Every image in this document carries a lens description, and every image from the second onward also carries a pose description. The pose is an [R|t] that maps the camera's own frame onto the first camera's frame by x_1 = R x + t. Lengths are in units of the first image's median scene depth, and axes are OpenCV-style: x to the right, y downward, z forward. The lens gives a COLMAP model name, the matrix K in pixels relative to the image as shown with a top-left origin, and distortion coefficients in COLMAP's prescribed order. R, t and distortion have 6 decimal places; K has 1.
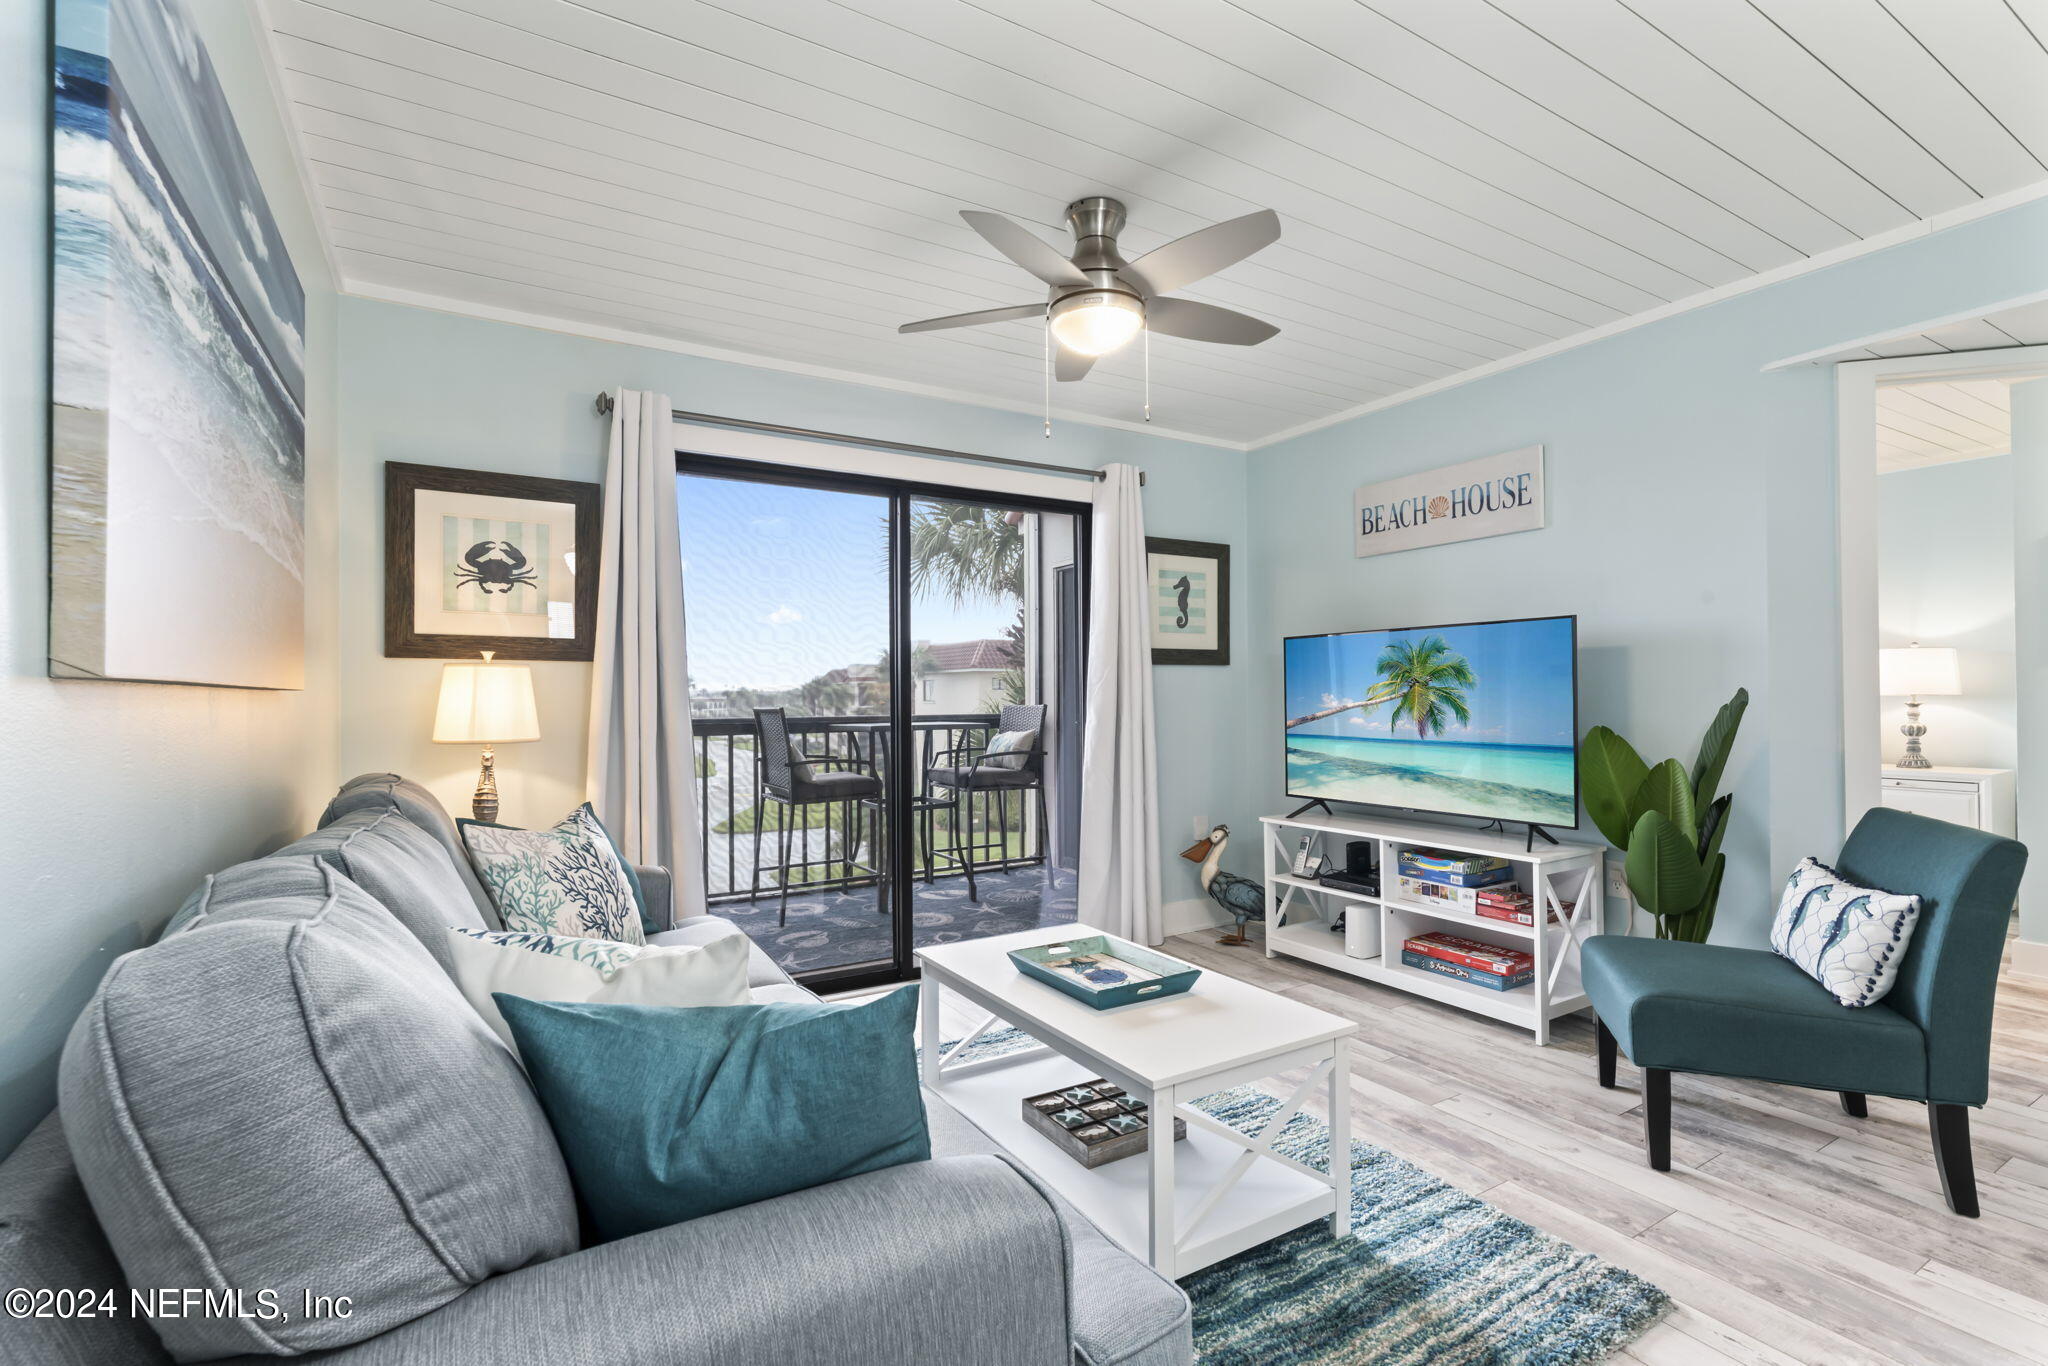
lens RADIAL K [[914.4, 0, 1013.9], [0, 914.4, 689.1], [0, 0, 1]] dist [0.002358, 0.000380]
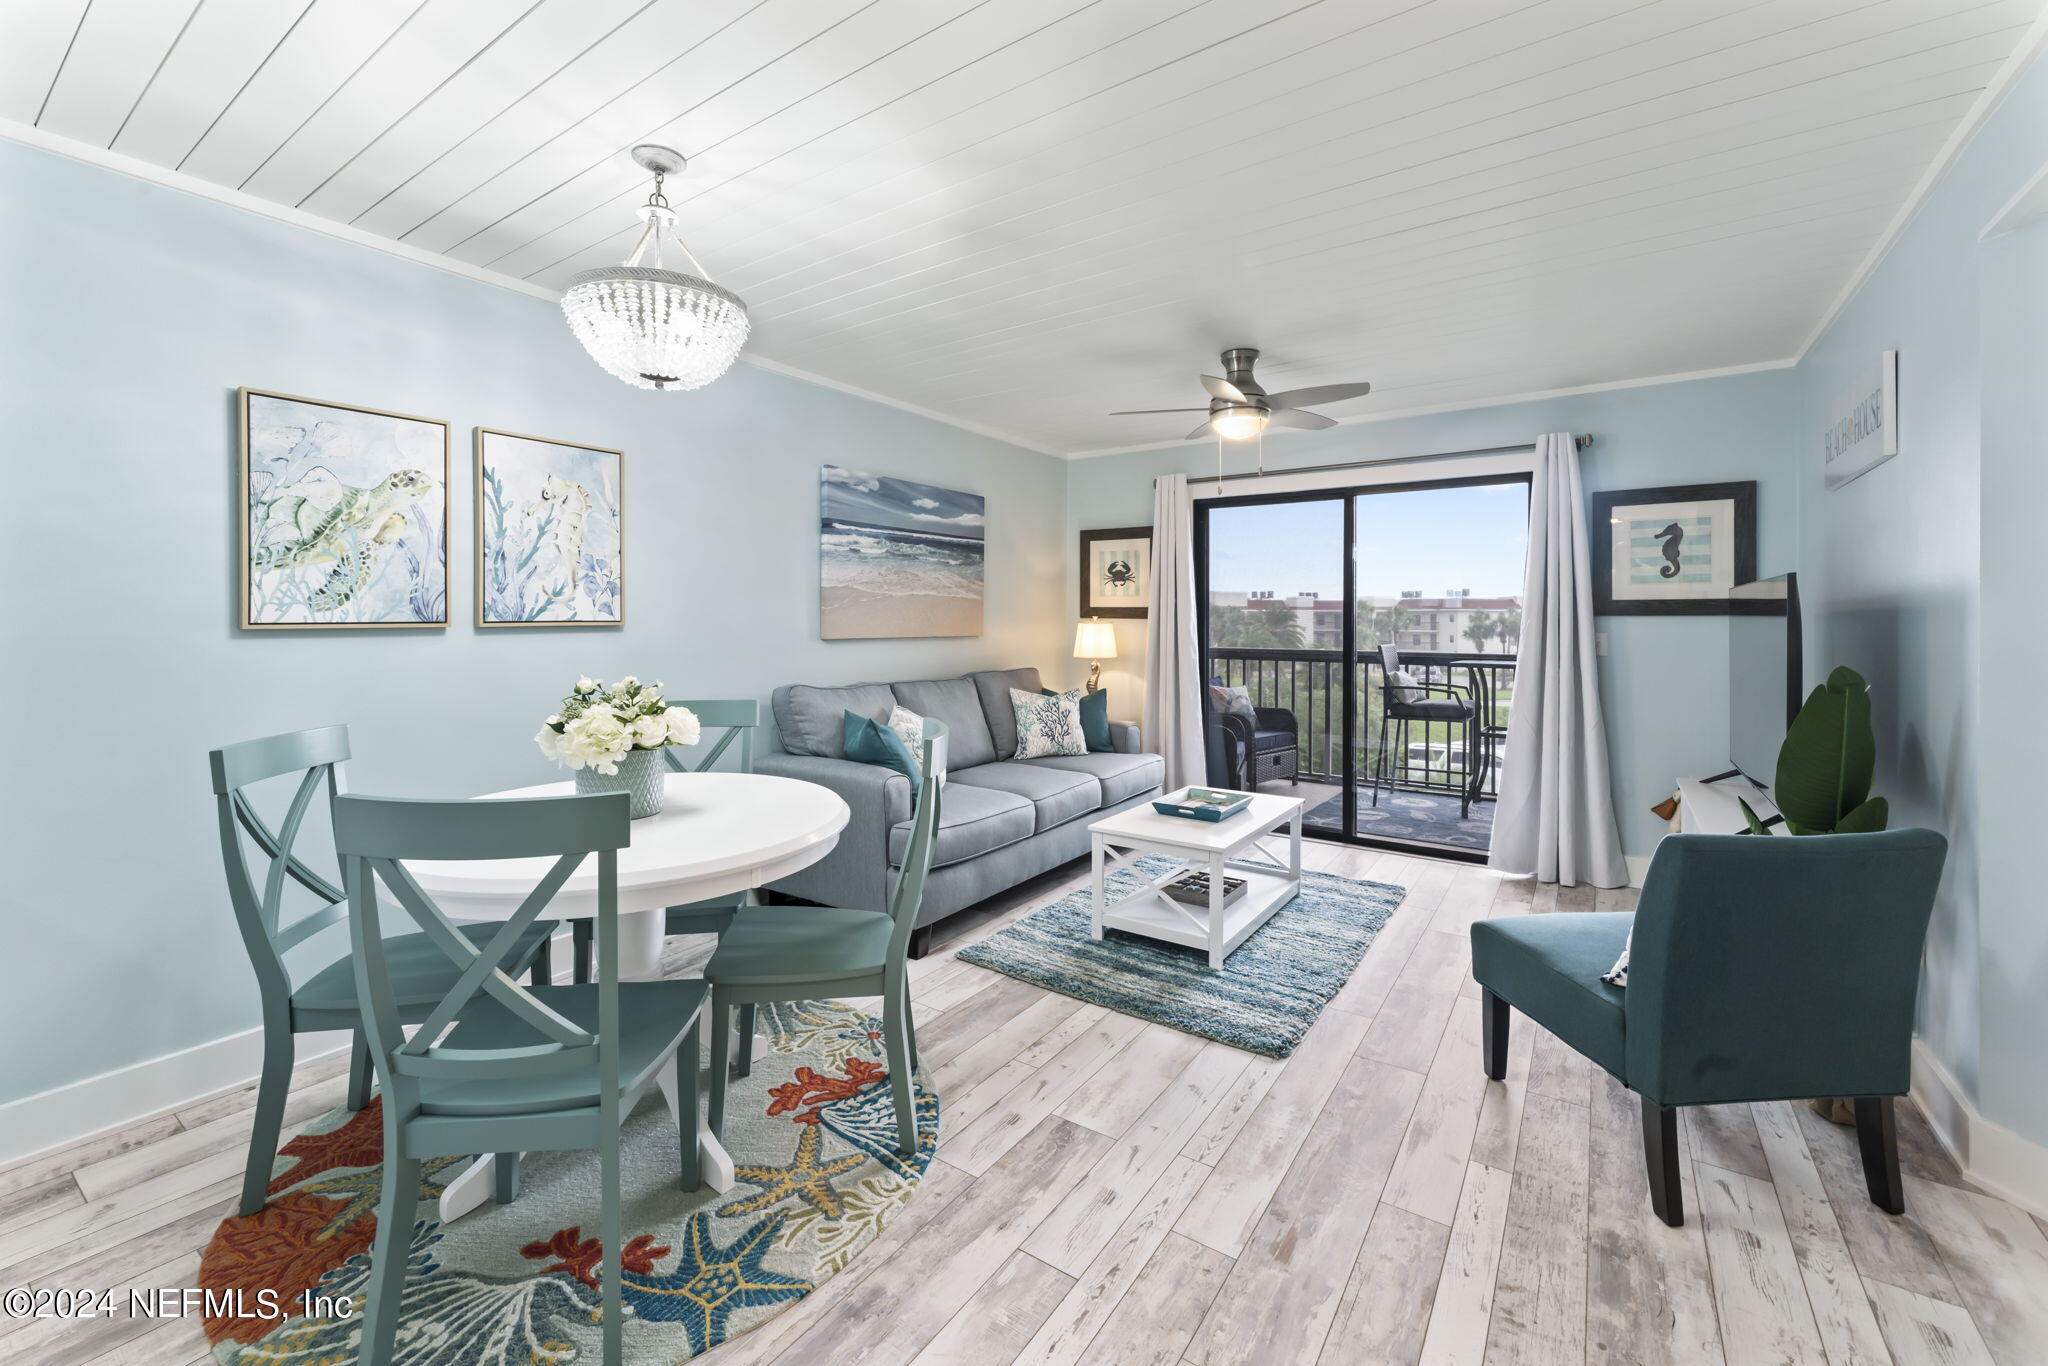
lens RADIAL K [[836.3, 0, 1018.5], [0, 836.3, 619.5], [0, 0, 1]] dist [-0.000014, 0.001106]
pose [[0.414035, 0.007528, -0.910230, 0.905038], [0.000860, 0.999962, 0.008662, -0.039559], [0.910260, -0.004369, 0.414013, 0.010732]]
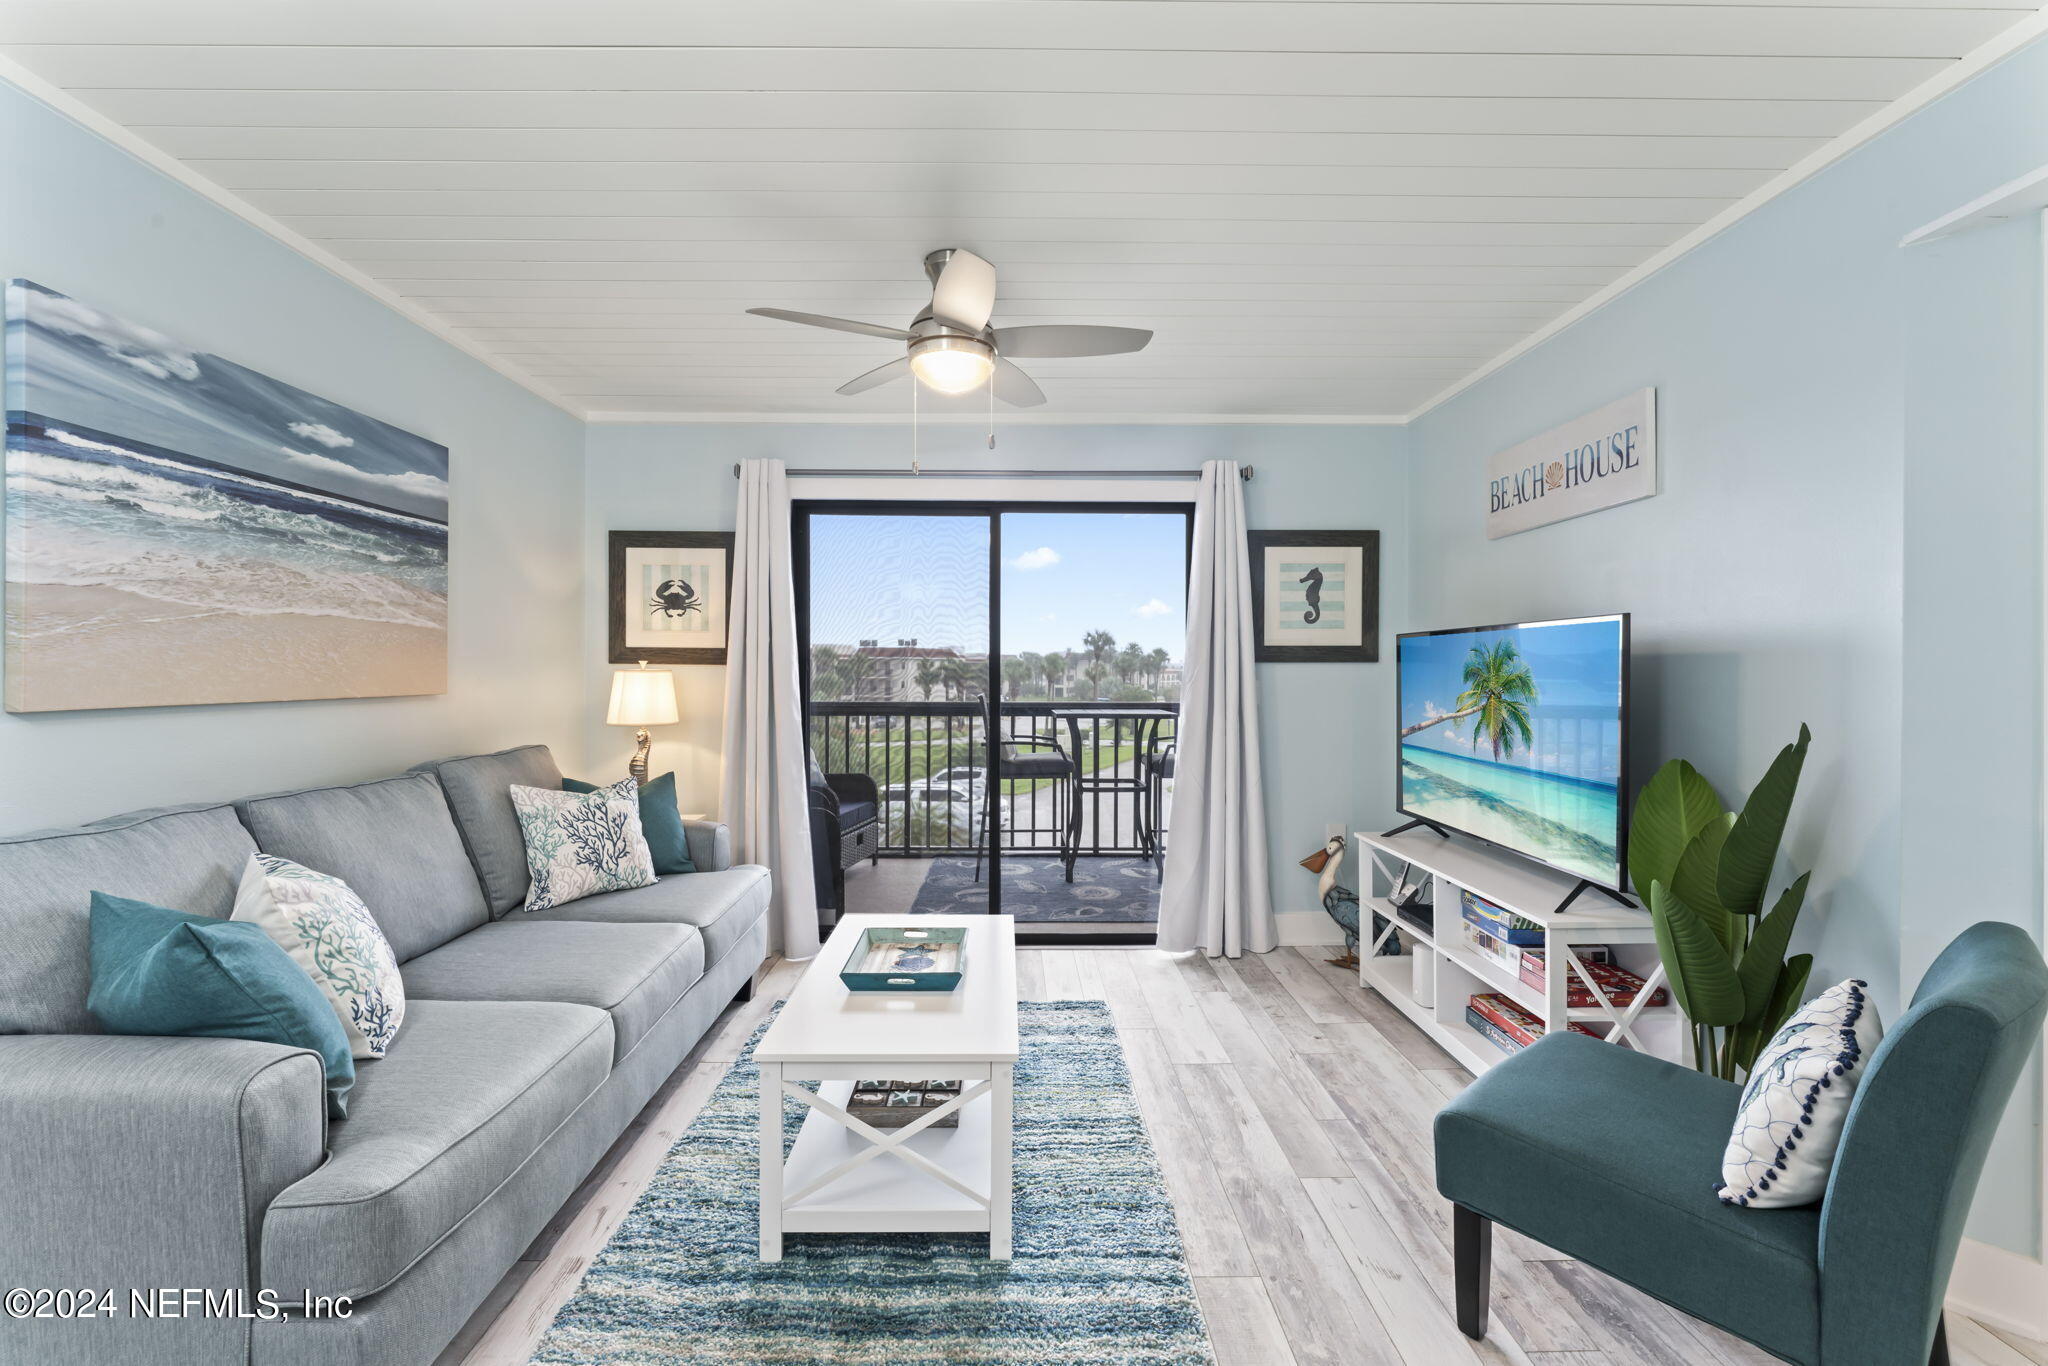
lens RADIAL K [[851.4, 0, 1020.0], [0, 851.4, 672.8], [0, 0, 1]] dist [-0.003527, -0.000767]
pose [[0.866196, 0.011472, -0.499573, 0.465913], [-0.005114, 0.999888, 0.014095, -0.034357], [0.499679, -0.009654, 0.866157, 0.114385]]
